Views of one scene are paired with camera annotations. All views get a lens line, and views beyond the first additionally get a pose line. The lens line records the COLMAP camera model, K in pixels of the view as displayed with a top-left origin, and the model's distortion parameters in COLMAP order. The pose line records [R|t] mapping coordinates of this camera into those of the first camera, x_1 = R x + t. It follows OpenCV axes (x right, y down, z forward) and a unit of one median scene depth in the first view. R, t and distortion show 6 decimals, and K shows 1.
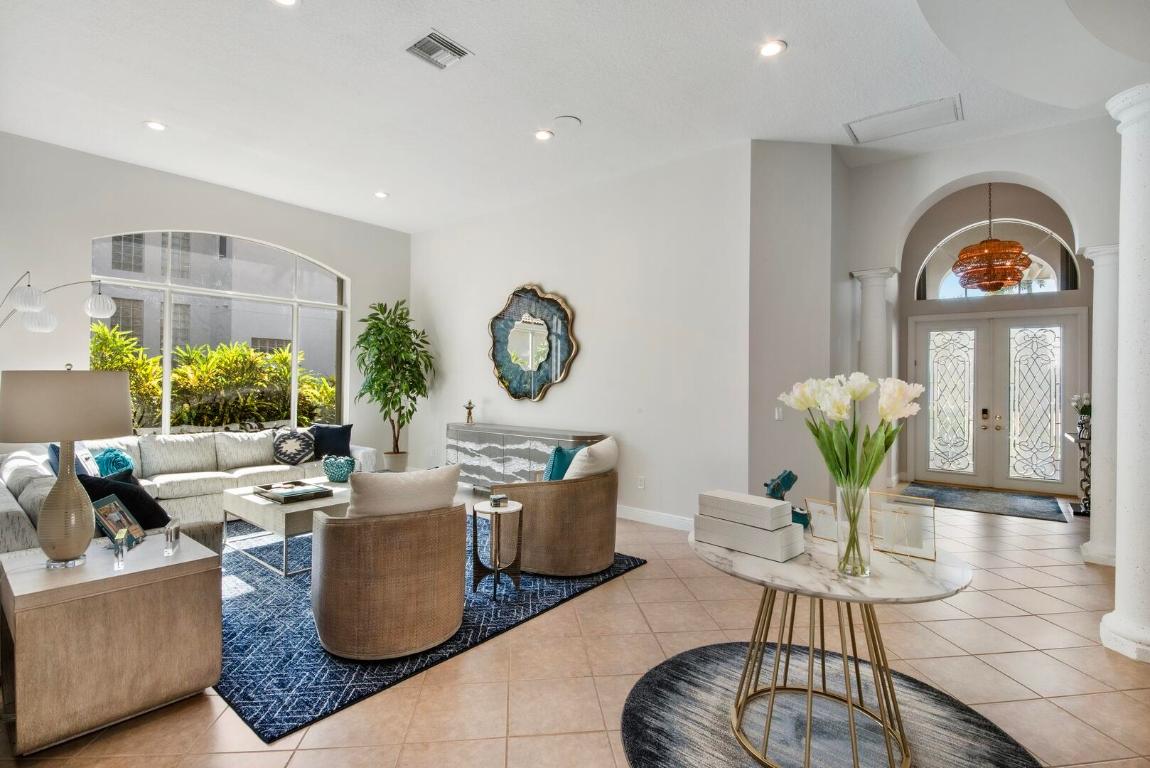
lens RADIAL K [[534.2, 0, 590.3], [0, 534.2, 379.4], [0, 0, 1]] dist [-0.021686, -0.000792]
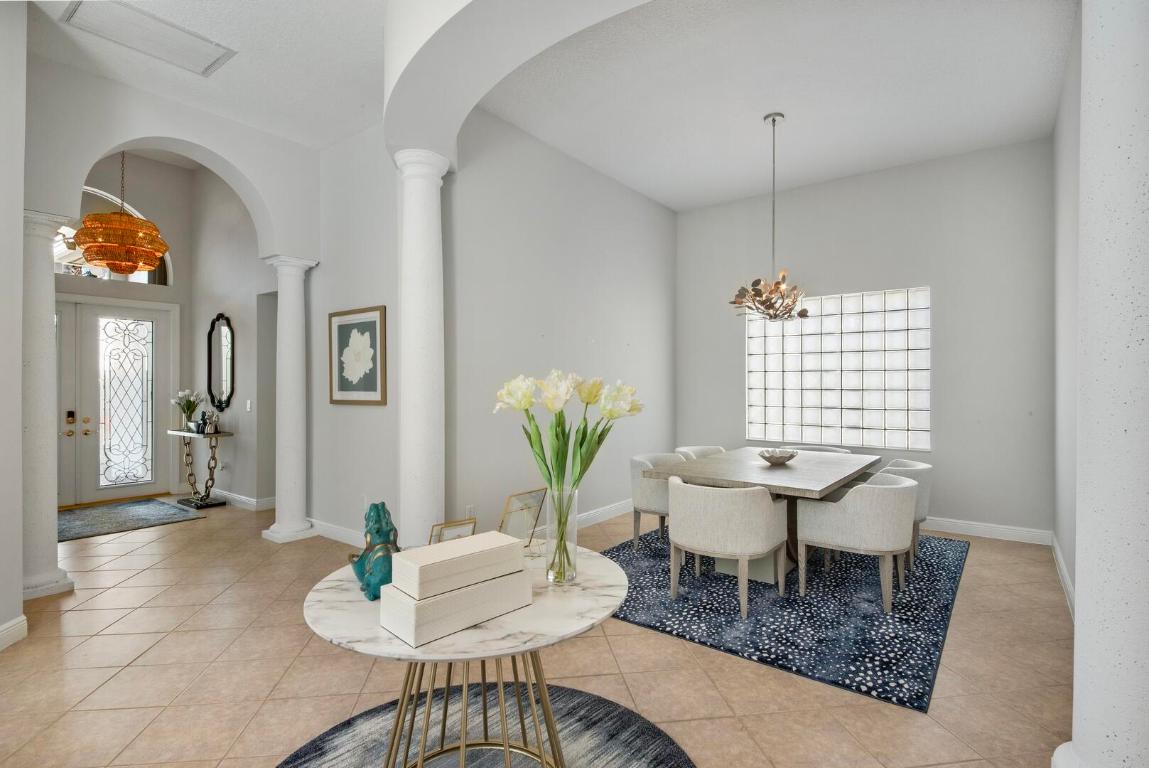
lens RADIAL K [[533.8, 0, 580.5], [0, 533.8, 386.9], [0, 0, 1]] dist [-0.021686, -0.000792]
pose [[-0.045914, -0.009869, 0.998897, -0.127045], [-0.009871, 0.999907, 0.009425, 0.002964], [-0.998897, -0.009428, -0.046007, 0.280048]]
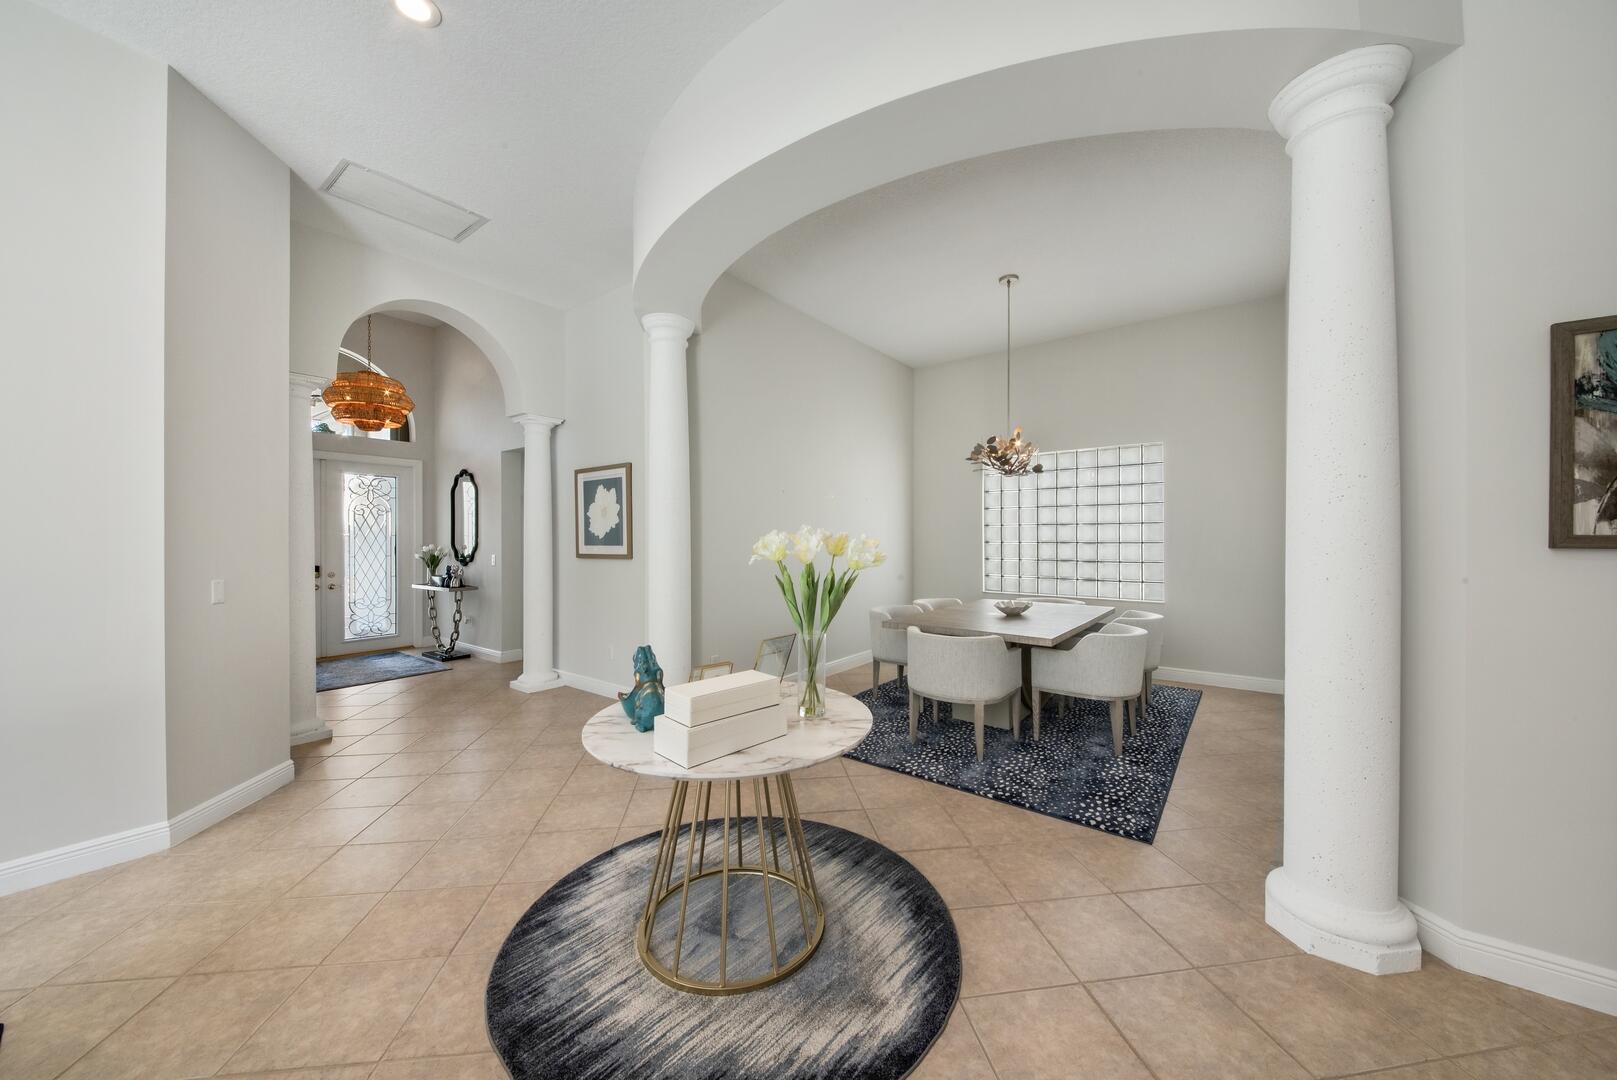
lens RADIAL K [[550.7, 0, 801.3], [0, 550.7, 539.0], [0, 0, 1]] dist [-0.017652, -0.003384]
pose [[-0.023911, -0.006220, 0.999695, -0.162348], [-0.007311, 0.999955, 0.006047, 0.002976], [-0.999687, -0.007164, -0.023956, 0.289737]]
